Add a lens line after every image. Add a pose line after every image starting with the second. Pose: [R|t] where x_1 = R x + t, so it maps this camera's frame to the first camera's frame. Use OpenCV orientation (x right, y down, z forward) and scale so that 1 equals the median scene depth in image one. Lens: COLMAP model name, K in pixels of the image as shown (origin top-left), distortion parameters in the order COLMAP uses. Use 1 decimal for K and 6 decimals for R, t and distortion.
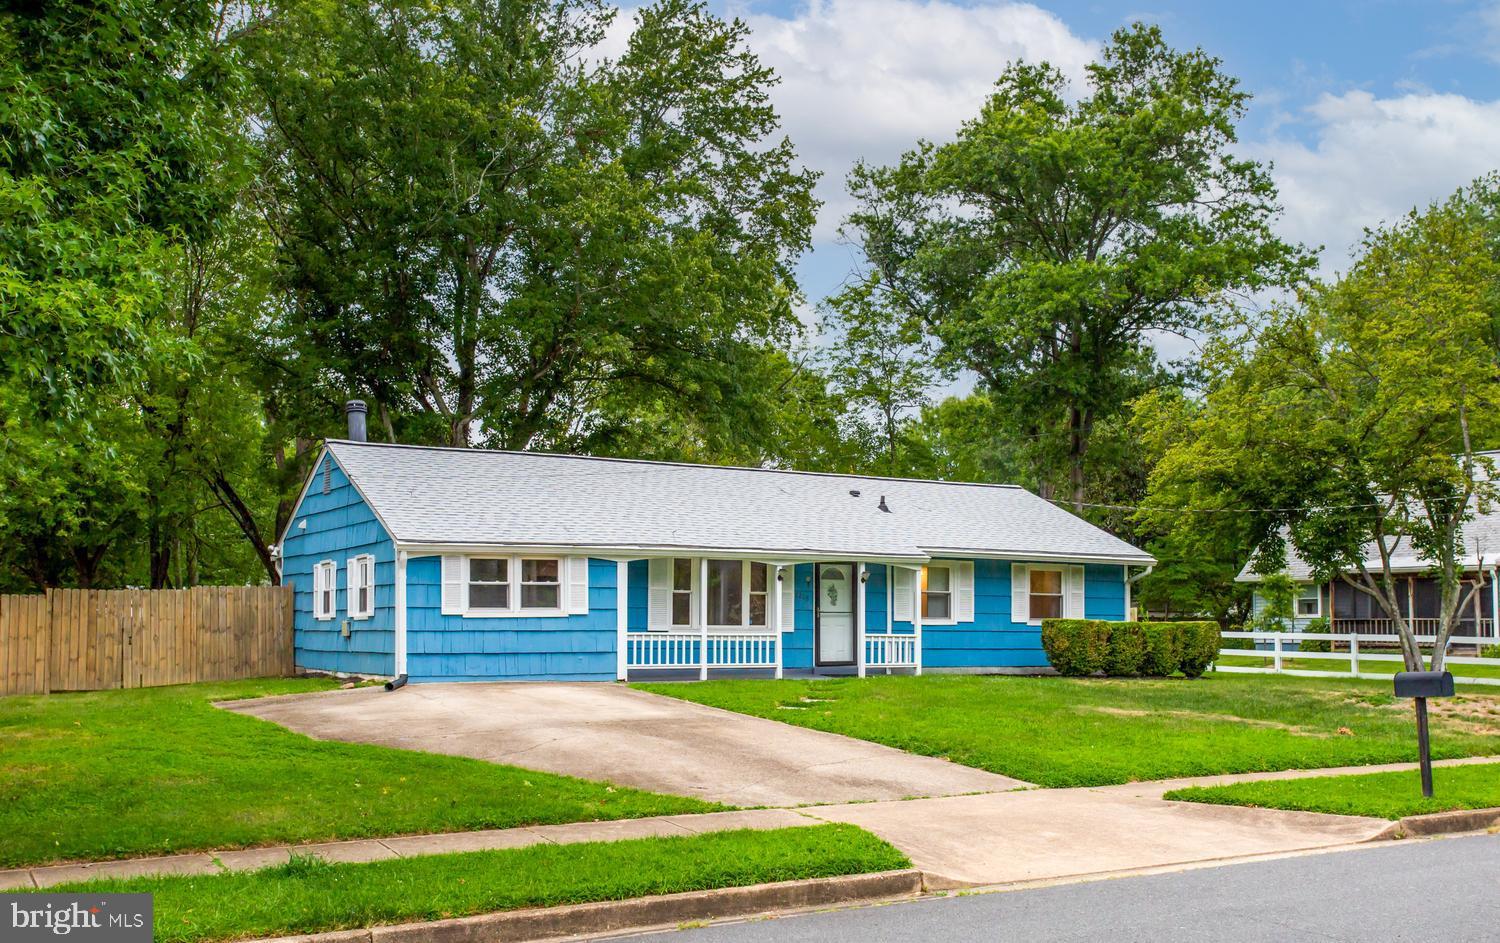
lens RADIAL K [[1508.8, 0, 752.9], [0, 1508.8, 472.0], [0, 0, 1]] dist [0.005043, 0.000000]
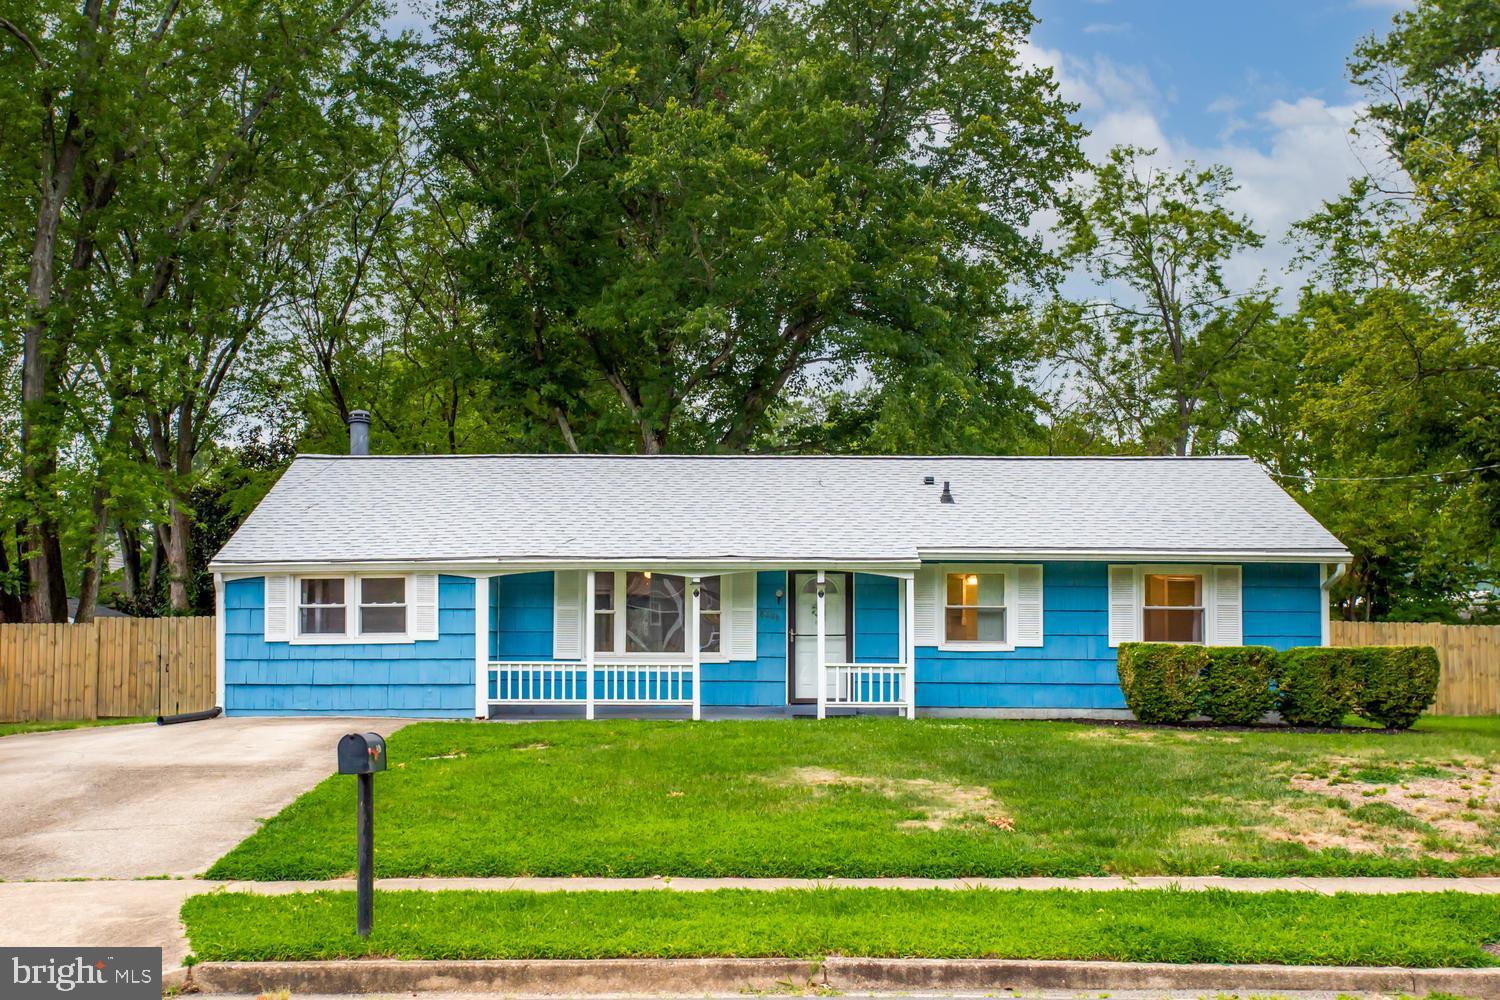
lens RADIAL K [[1661.9, 0, 680.5], [0, 1661.9, 502.0], [0, 0, 1]] dist [0.003351, 0.000000]
pose [[0.854107, -0.047601, -0.517914, 0.475620], [0.054564, 0.998509, -0.001790, 0.023788], [0.517227, -0.026730, 0.855431, 0.251031]]
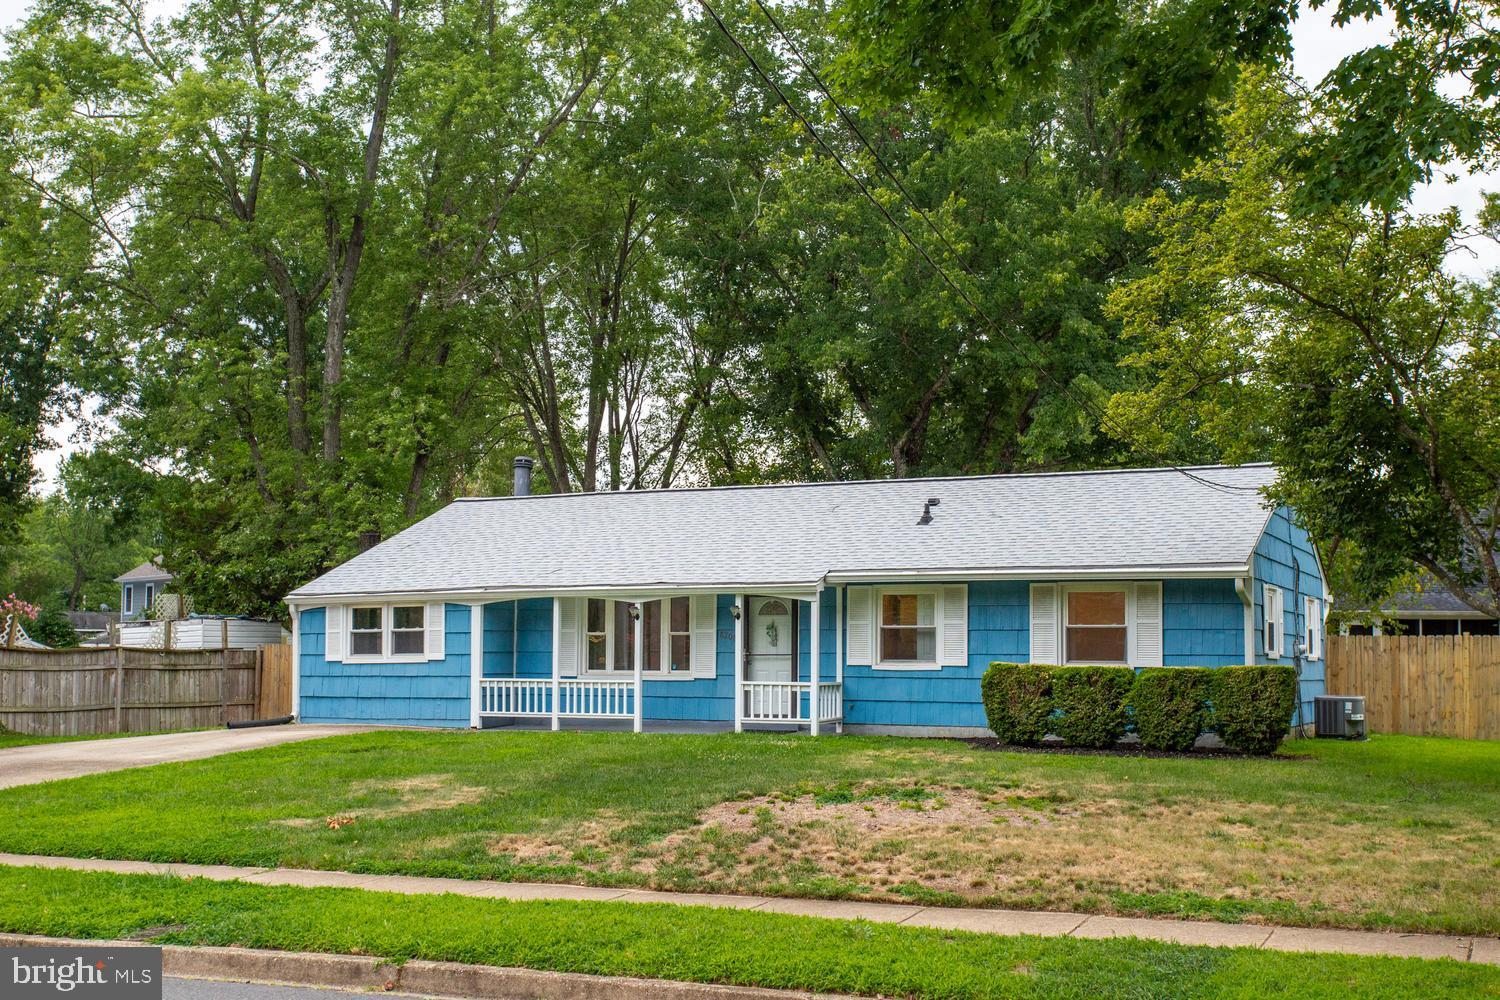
lens RADIAL K [[1661.9, 0, 751.8], [0, 1661.9, 502.4], [0, 0, 1]] dist [0.003351, 0.000000]
pose [[0.569064, -0.080242, -0.818369, 0.864303], [0.084624, 0.995658, -0.038781, 0.048005], [0.817927, -0.047185, 0.573384, 0.514059]]
